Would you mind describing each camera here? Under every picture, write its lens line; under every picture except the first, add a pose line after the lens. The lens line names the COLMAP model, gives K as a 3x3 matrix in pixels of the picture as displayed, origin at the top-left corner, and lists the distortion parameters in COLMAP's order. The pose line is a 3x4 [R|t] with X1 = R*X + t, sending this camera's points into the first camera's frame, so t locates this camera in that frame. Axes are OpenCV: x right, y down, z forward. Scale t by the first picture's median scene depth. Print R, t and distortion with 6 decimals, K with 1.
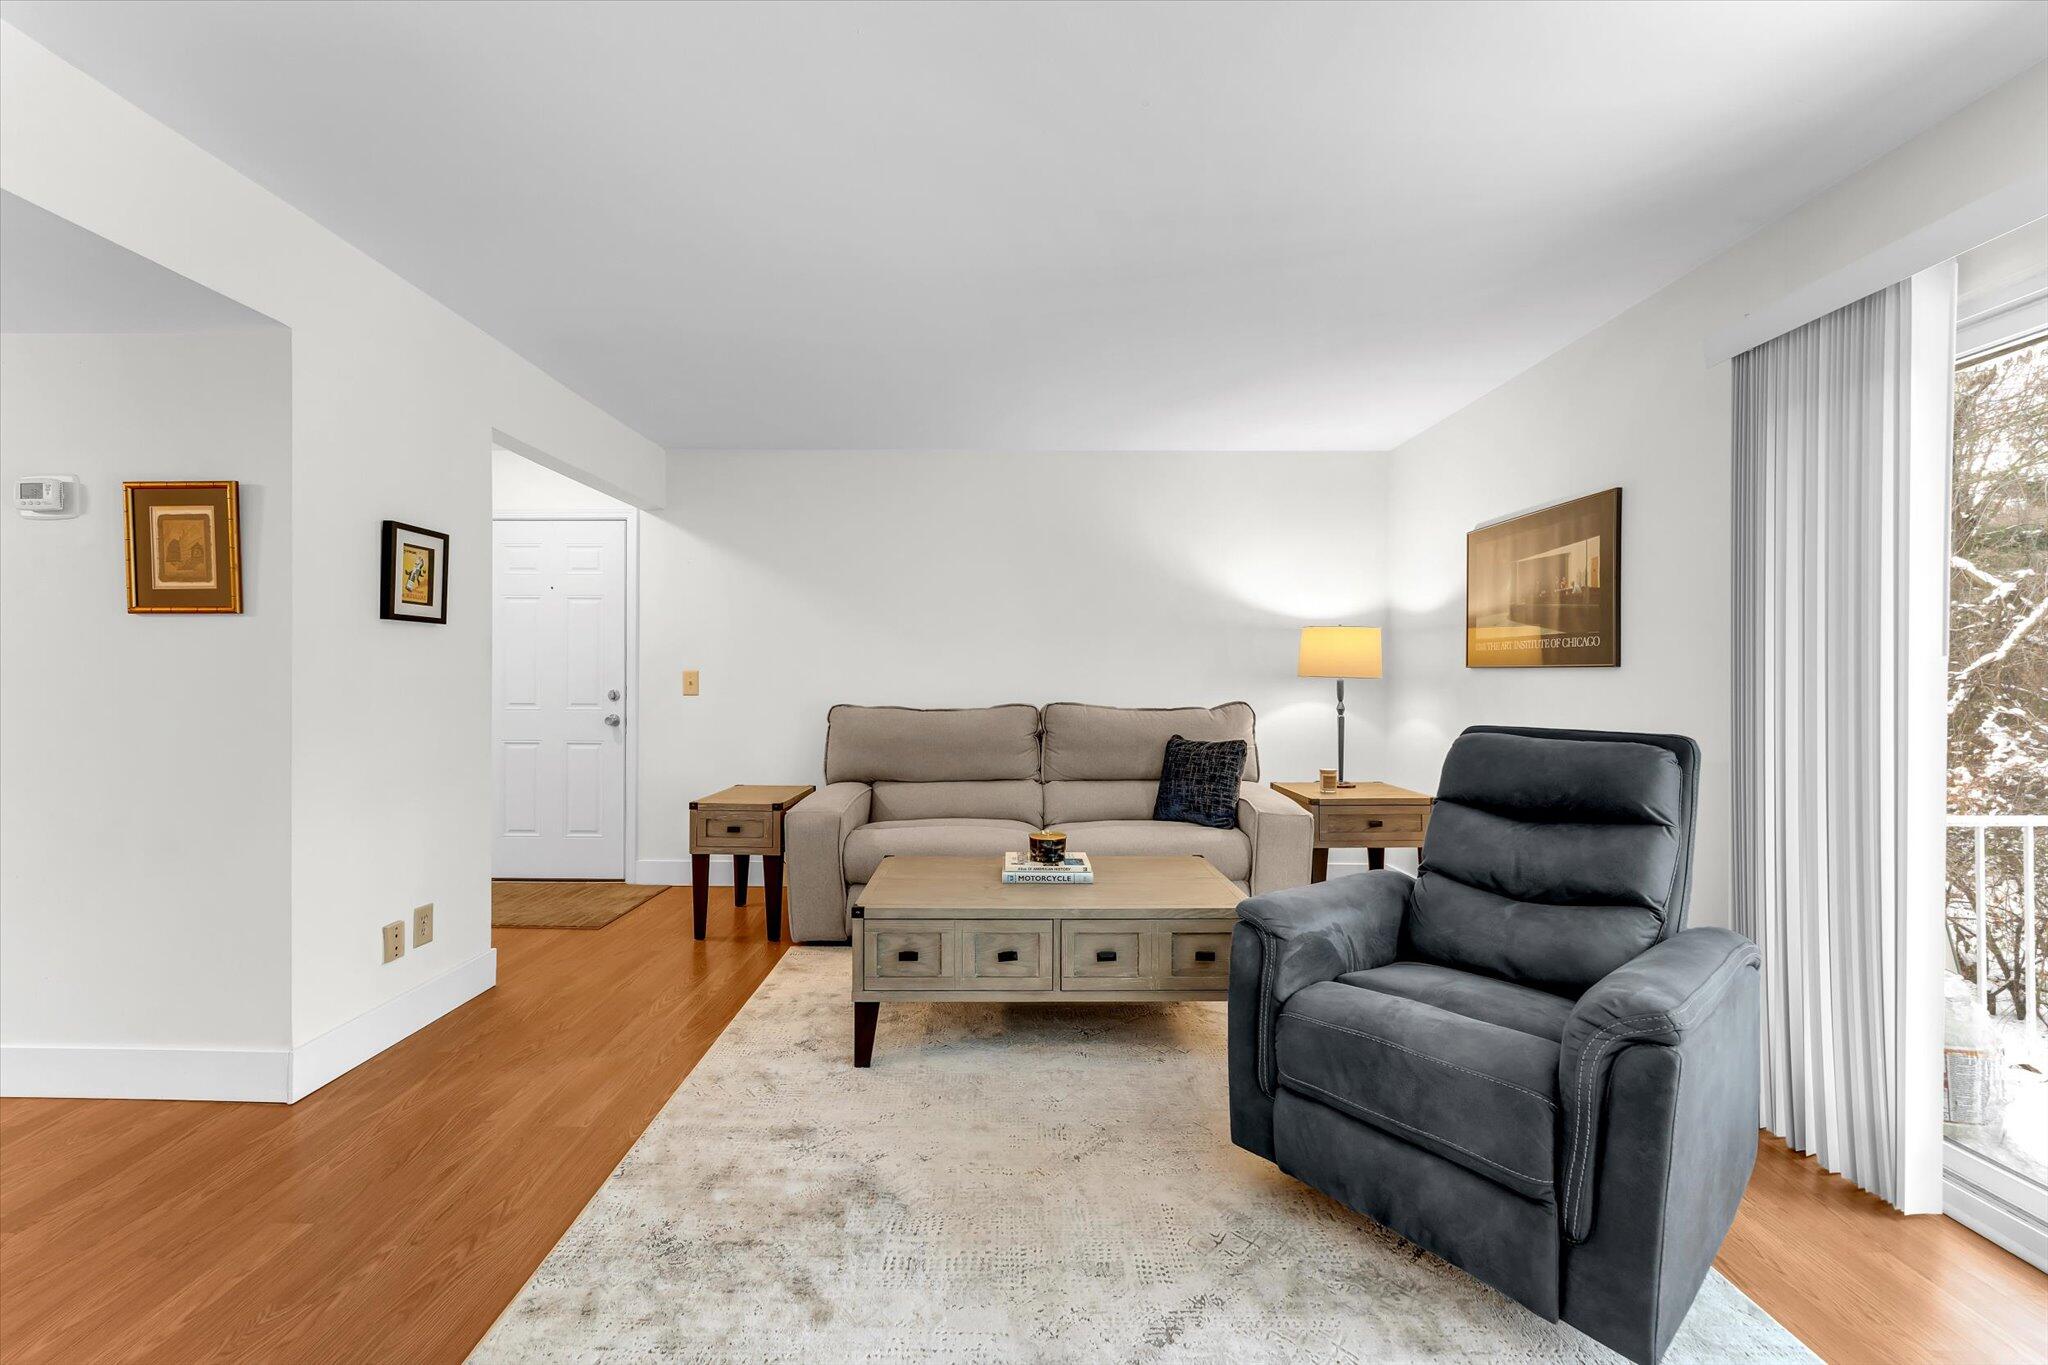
lens RADIAL K [[820.5, 0, 1016.1], [0, 820.5, 687.9], [0, 0, 1]] dist [-0.001844, -0.000817]
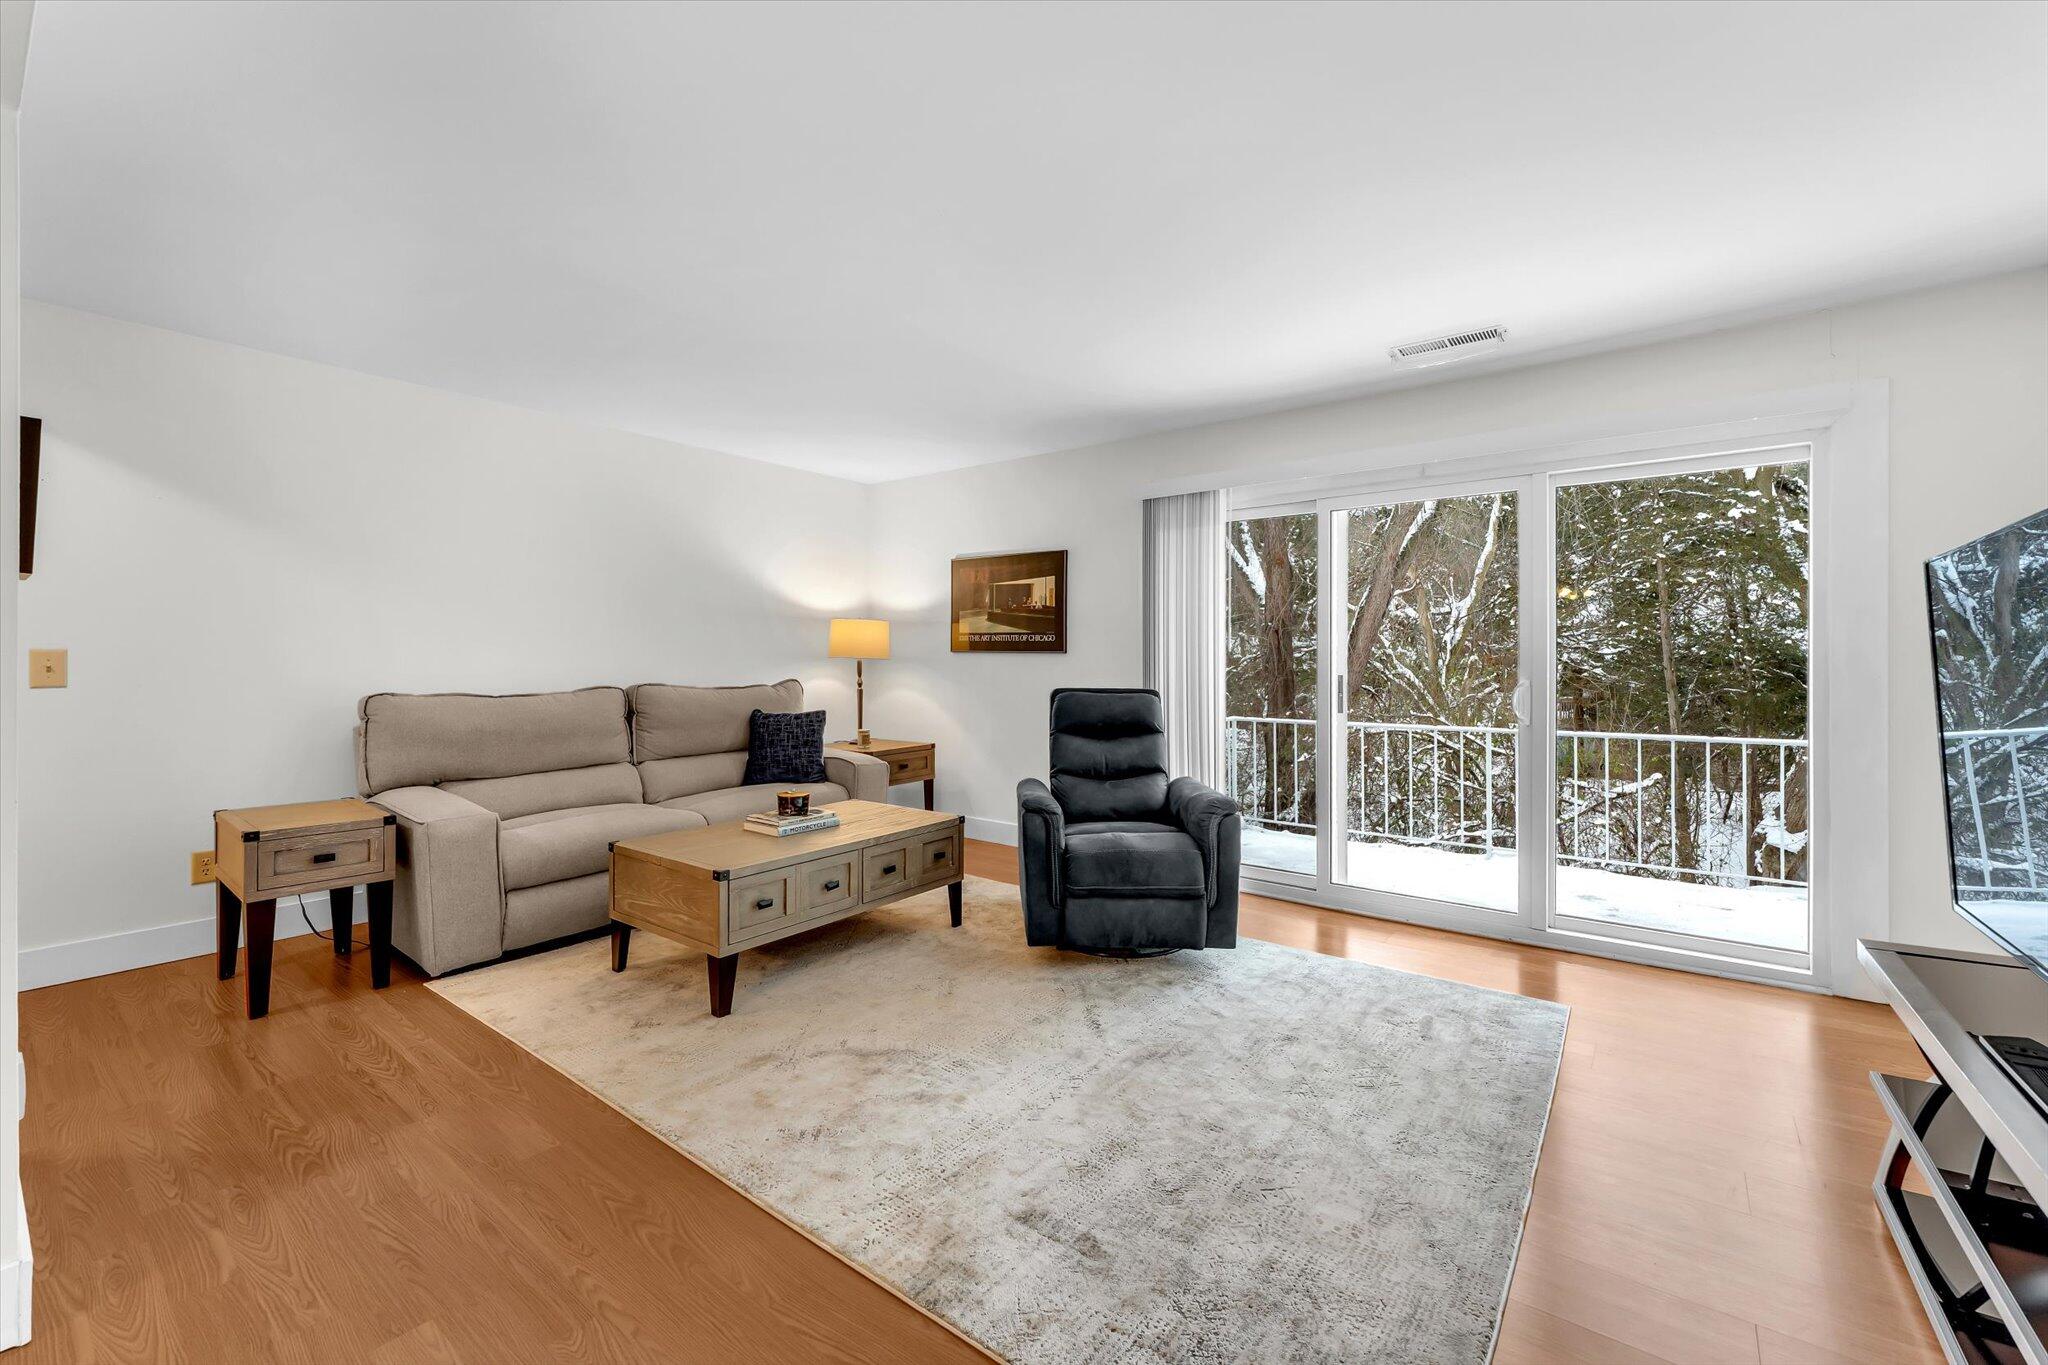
lens RADIAL K [[833.2, 0, 1026.8], [0, 833.2, 656.4], [0, 0, 1]] dist [0.000695, 0.000197]
pose [[0.607316, -0.000200, 0.794460, -0.696478], [0.008178, 0.999949, -0.006000, -0.009019], [-0.794418, 0.010141, 0.607286, -0.006582]]
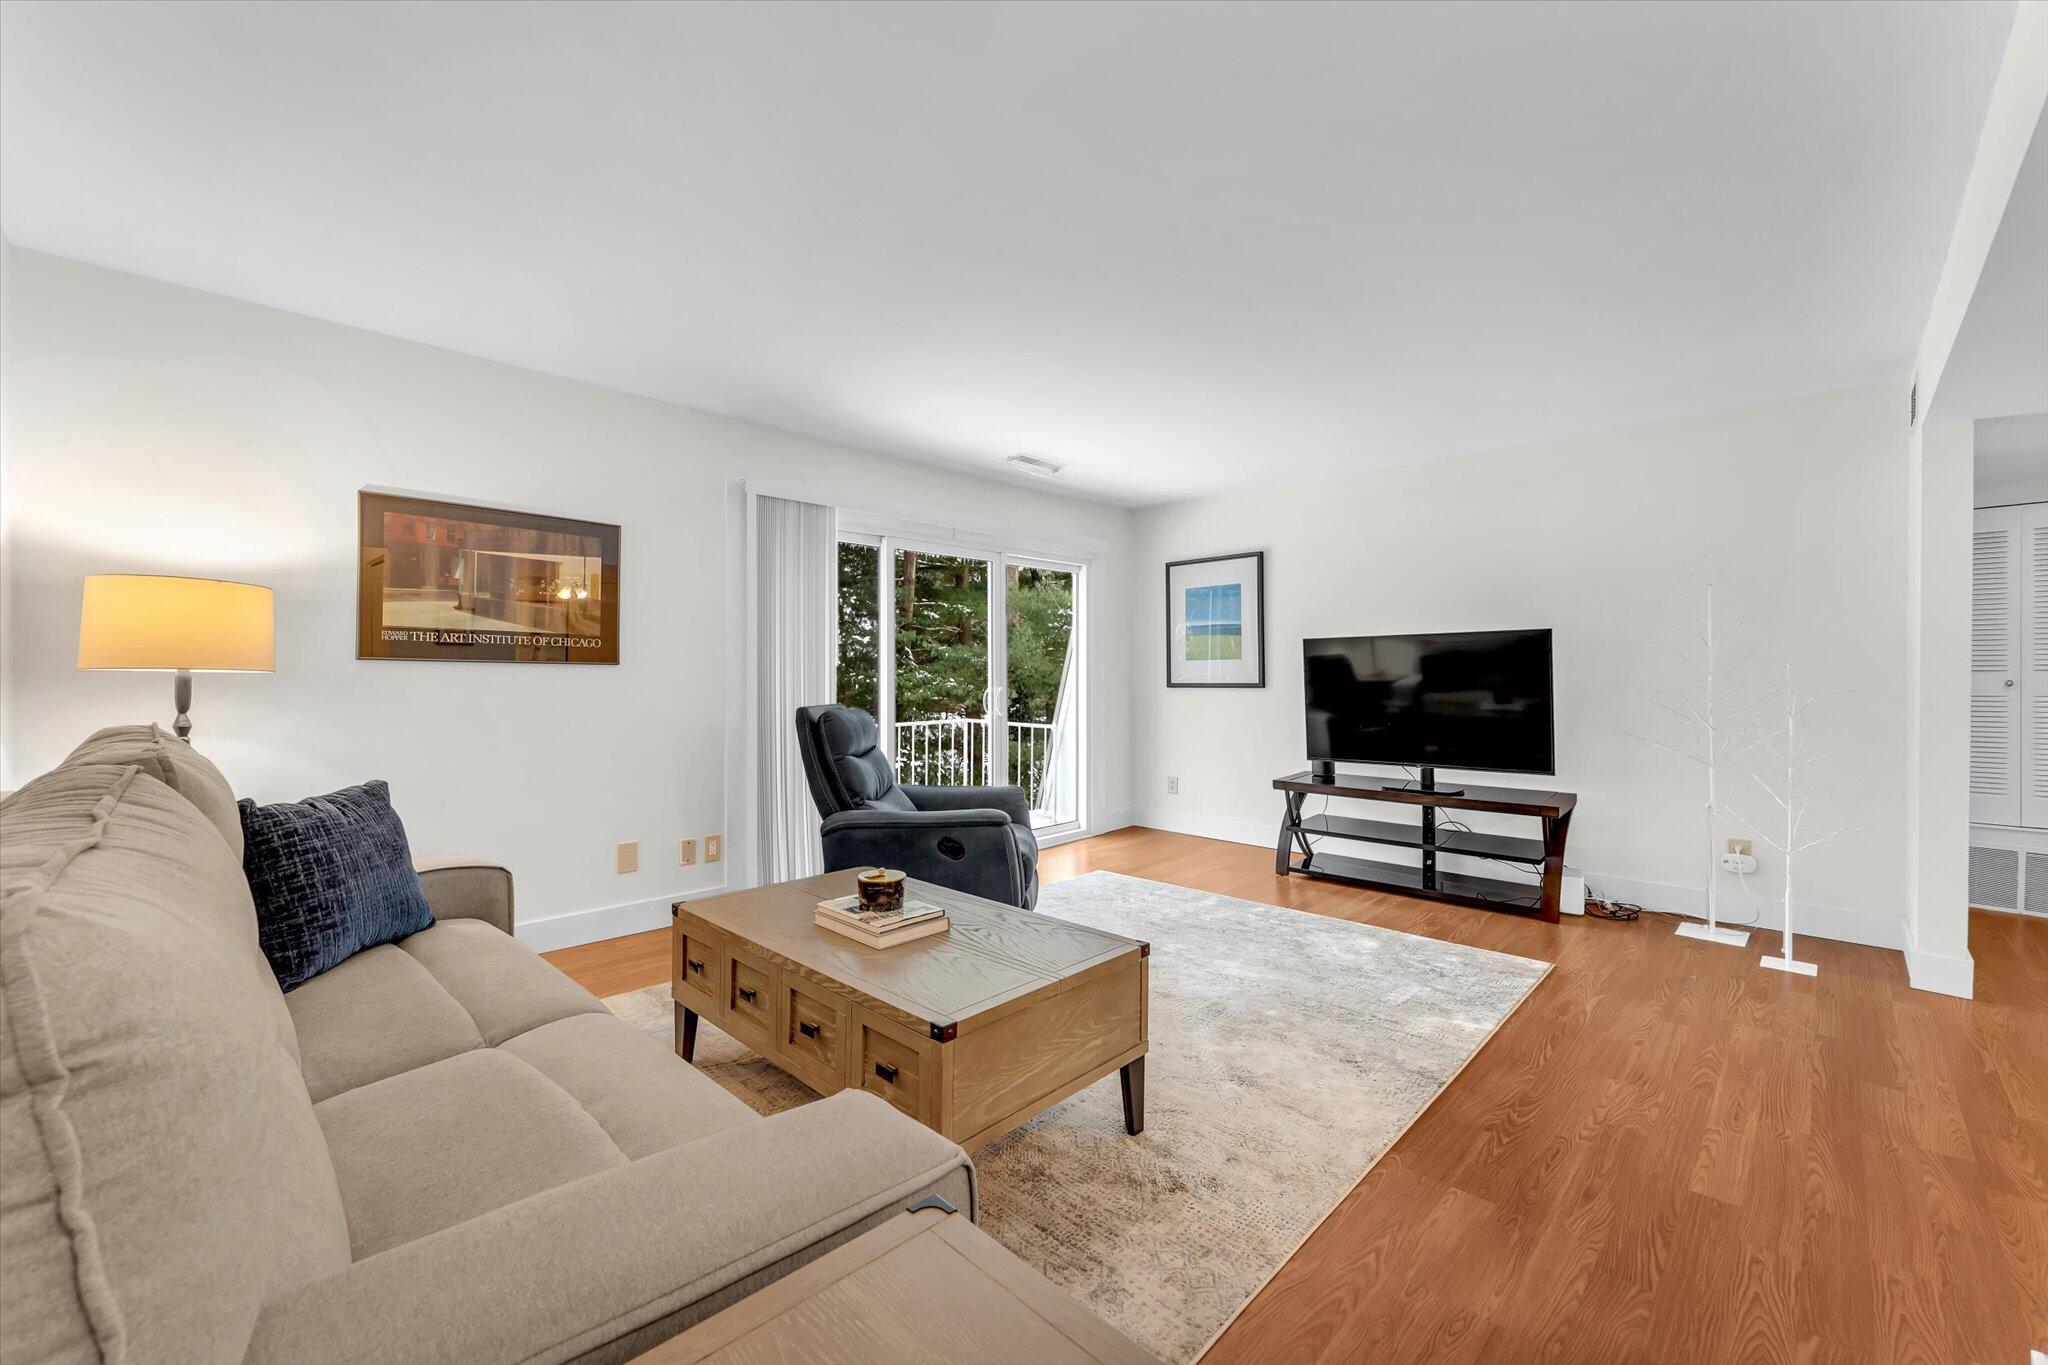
lens RADIAL K [[802.4, 0, 1009.8], [0, 802.4, 679.5], [0, 0, 1]] dist [-0.000013, 0.000008]
pose [[-0.705650, -0.009902, 0.708491, -0.578280], [0.003375, 0.999844, 0.017336, -0.021020], [-0.708553, 0.014624, -0.705506, 1.409224]]
